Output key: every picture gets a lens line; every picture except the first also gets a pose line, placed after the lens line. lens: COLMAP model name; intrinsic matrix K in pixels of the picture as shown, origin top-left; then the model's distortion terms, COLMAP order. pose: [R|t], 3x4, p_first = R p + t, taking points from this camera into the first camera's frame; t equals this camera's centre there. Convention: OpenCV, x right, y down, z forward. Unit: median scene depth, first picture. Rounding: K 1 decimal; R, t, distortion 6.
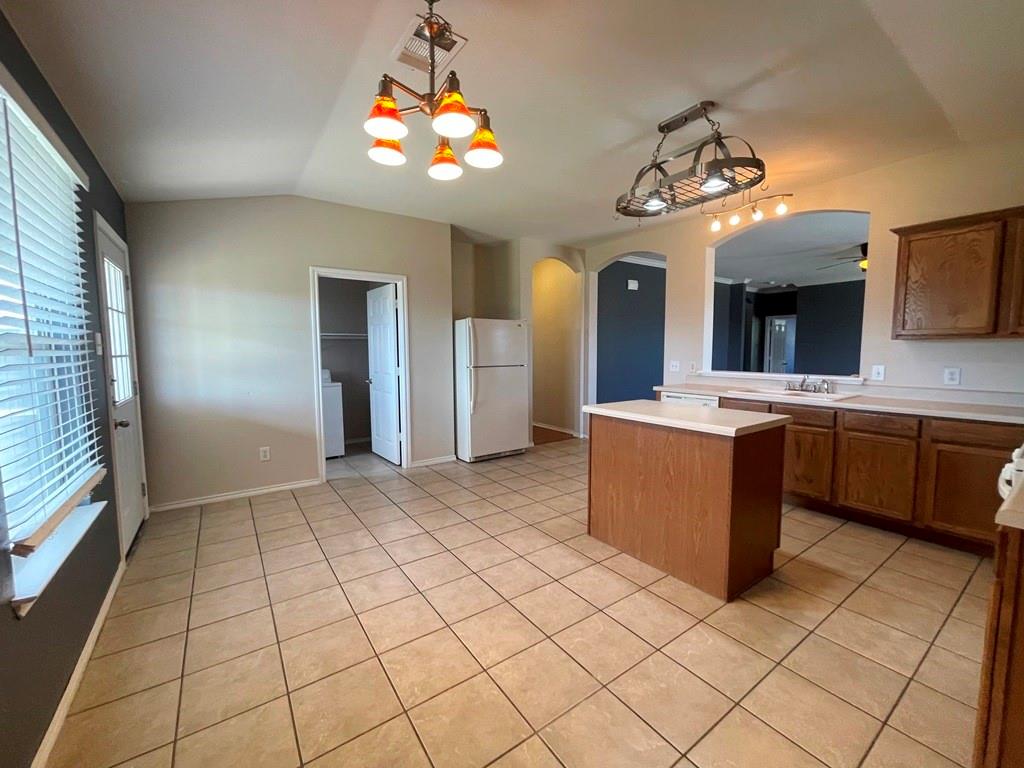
lens RADIAL K [[413.3, 0, 513.8], [0, 413.3, 383.1], [0, 0, 1]] dist [-0.000141, 0.000382]
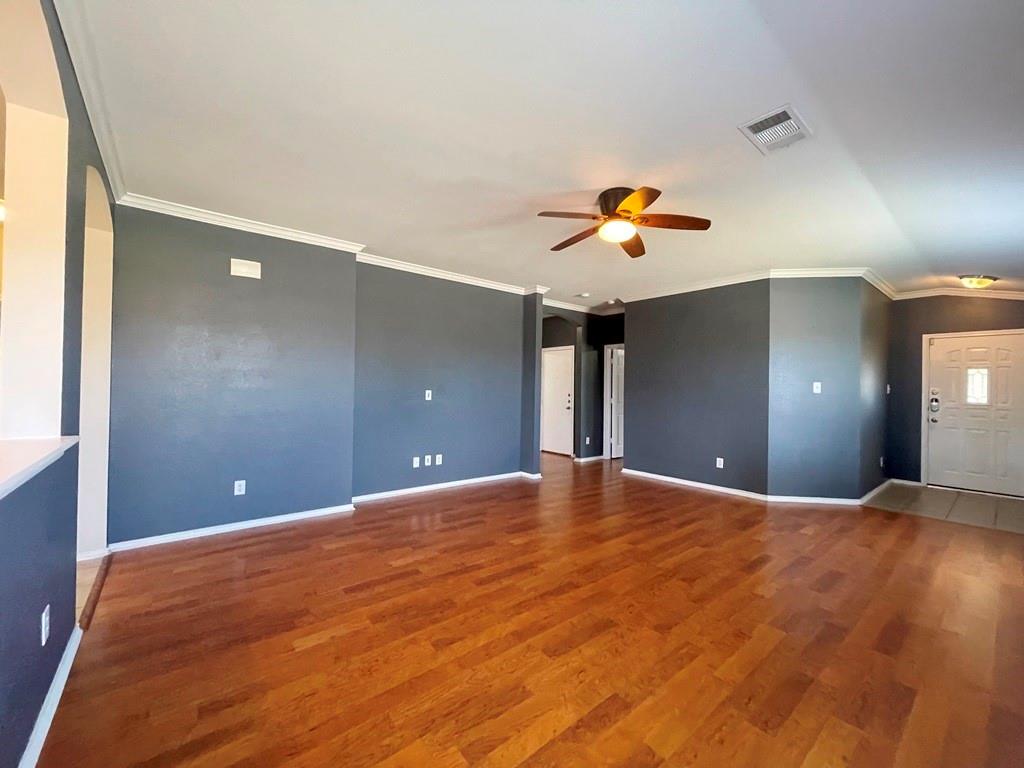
lens RADIAL K [[413.3, 0, 513.8], [0, 413.3, 383.1], [0, 0, 1]] dist [-0.000141, 0.000382]
pose [[0.997085, 0.019959, 0.073644, 1.206296], [-0.013071, 0.995594, -0.092854, -0.067764], [-0.075172, 0.091621, 0.992952, 0.842660]]
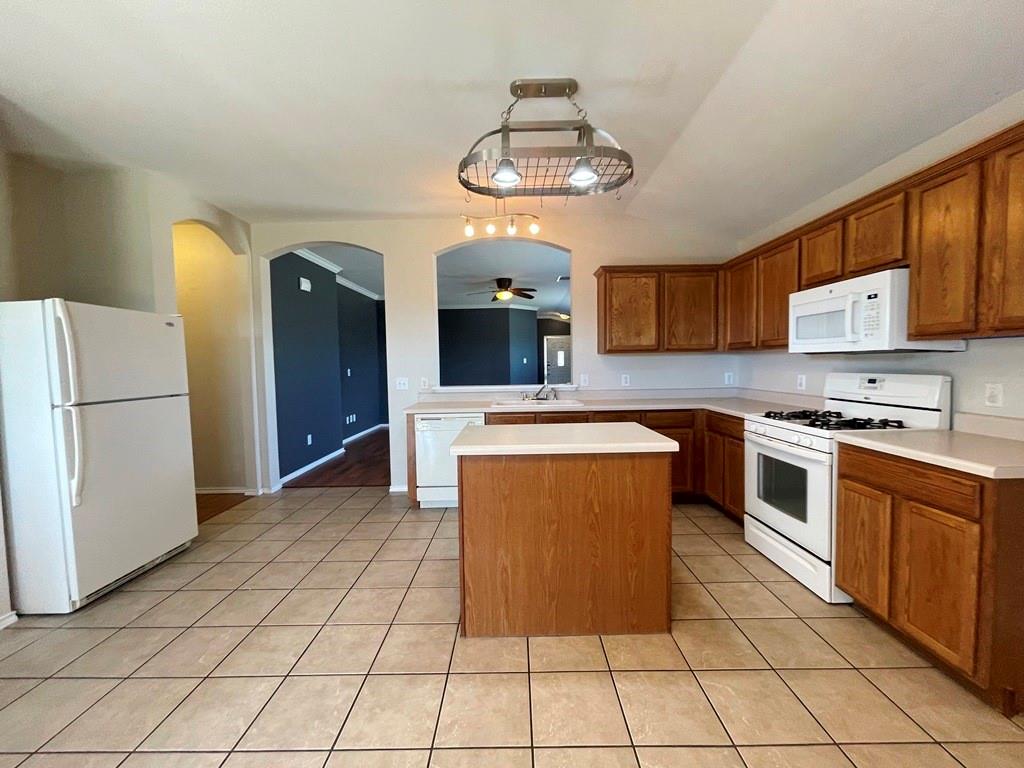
lens RADIAL K [[414.1, 0, 511.5], [0, 414.1, 383.3], [0, 0, 1]] dist [-0.003097, 0.000370]
pose [[0.583383, -0.045621, 0.810915, -0.261399], [0.081727, 0.996651, -0.002725, -0.030471], [-0.808075, 0.067863, 0.585158, 0.453744]]
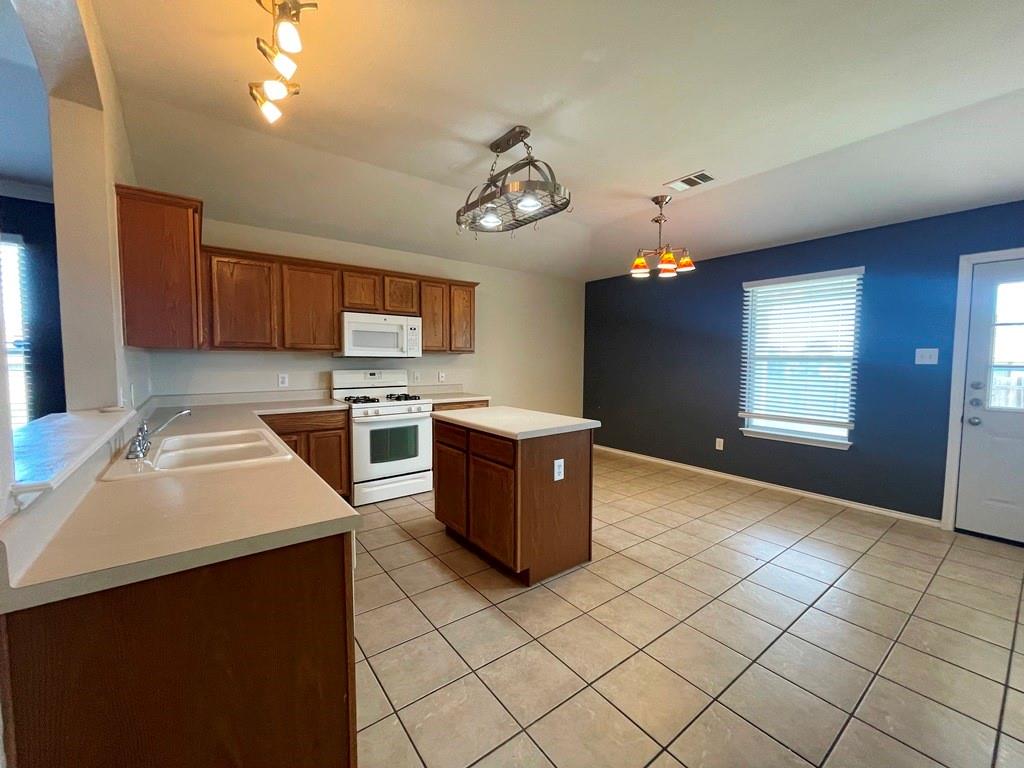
lens RADIAL K [[414.1, 0, 511.5], [0, 414.1, 383.3], [0, 0, 1]] dist [-0.003097, 0.000370]
pose [[-0.999388, 0.001269, -0.034949, 0.342629], [-0.003656, 0.990075, 0.140489, -0.134797], [0.034780, 0.140531, -0.989465, 1.628871]]
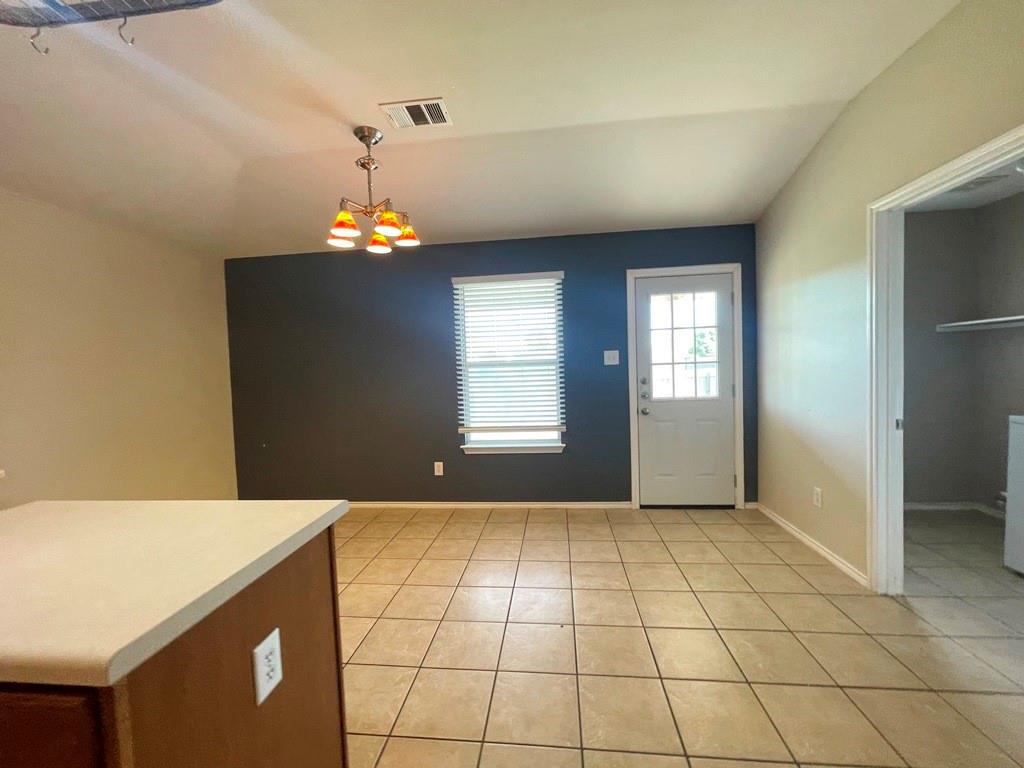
lens RADIAL K [[414.1, 0, 511.5], [0, 414.1, 383.3], [0, 0, 1]] dist [-0.003097, 0.000370]
pose [[-0.658167, 0.056862, -0.750722, 0.321301], [-0.023024, 0.995157, 0.095561, -0.094989], [0.752520, 0.080179, -0.653670, 1.204531]]
